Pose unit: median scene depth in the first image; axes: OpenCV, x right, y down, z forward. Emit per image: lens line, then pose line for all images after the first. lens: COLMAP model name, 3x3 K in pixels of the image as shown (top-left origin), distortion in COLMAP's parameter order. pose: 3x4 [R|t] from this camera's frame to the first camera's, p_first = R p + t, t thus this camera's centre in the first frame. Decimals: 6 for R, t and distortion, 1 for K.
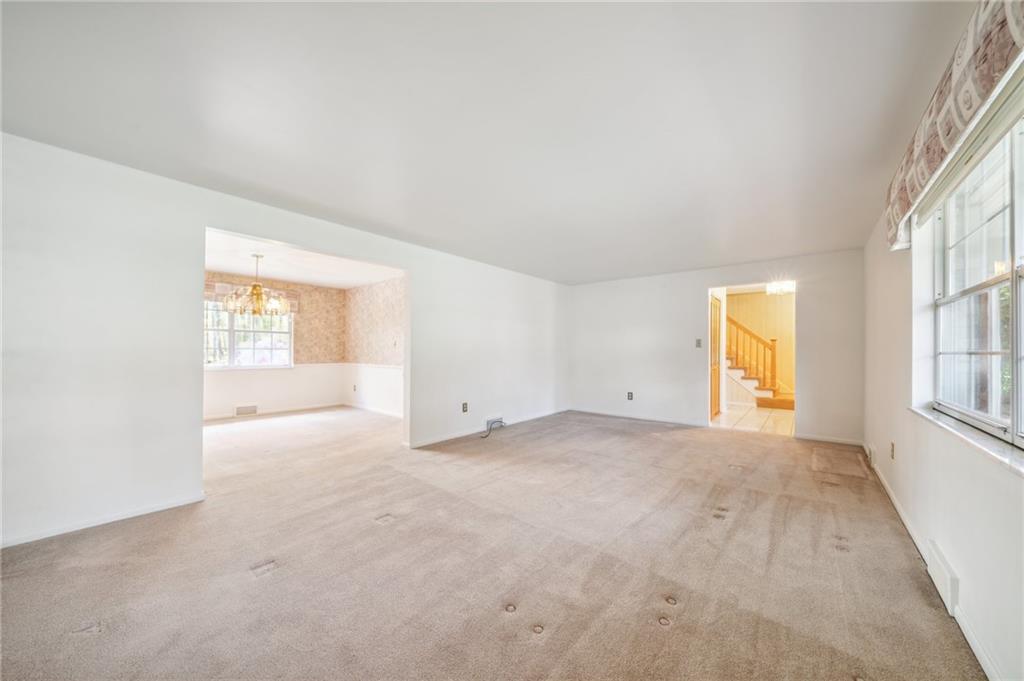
lens RADIAL K [[356.0, 0, 509.2], [0, 356.0, 344.9], [0, 0, 1]] dist [-0.013523, 0.000540]
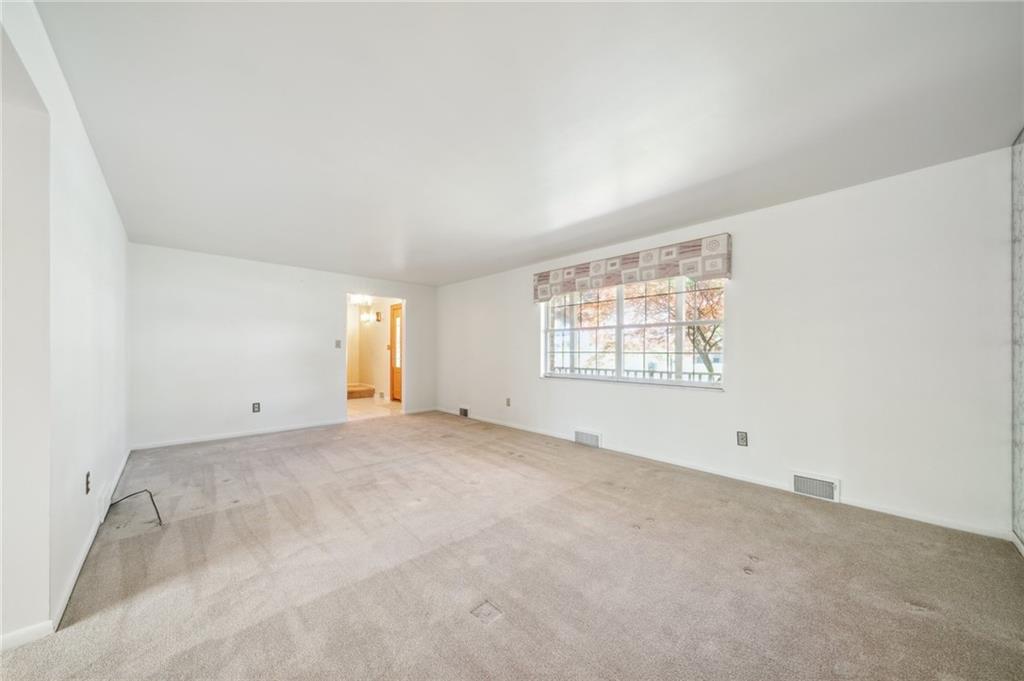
lens RADIAL K [[356.0, 0, 500.6], [0, 356.0, 356.3], [0, 0, 1]] dist [-0.013523, 0.000540]
pose [[0.119574, -0.022120, 0.992579, -0.608009], [-0.015710, 0.999584, 0.024169, -0.001421], [-0.992701, -0.018484, 0.119177, 0.552426]]
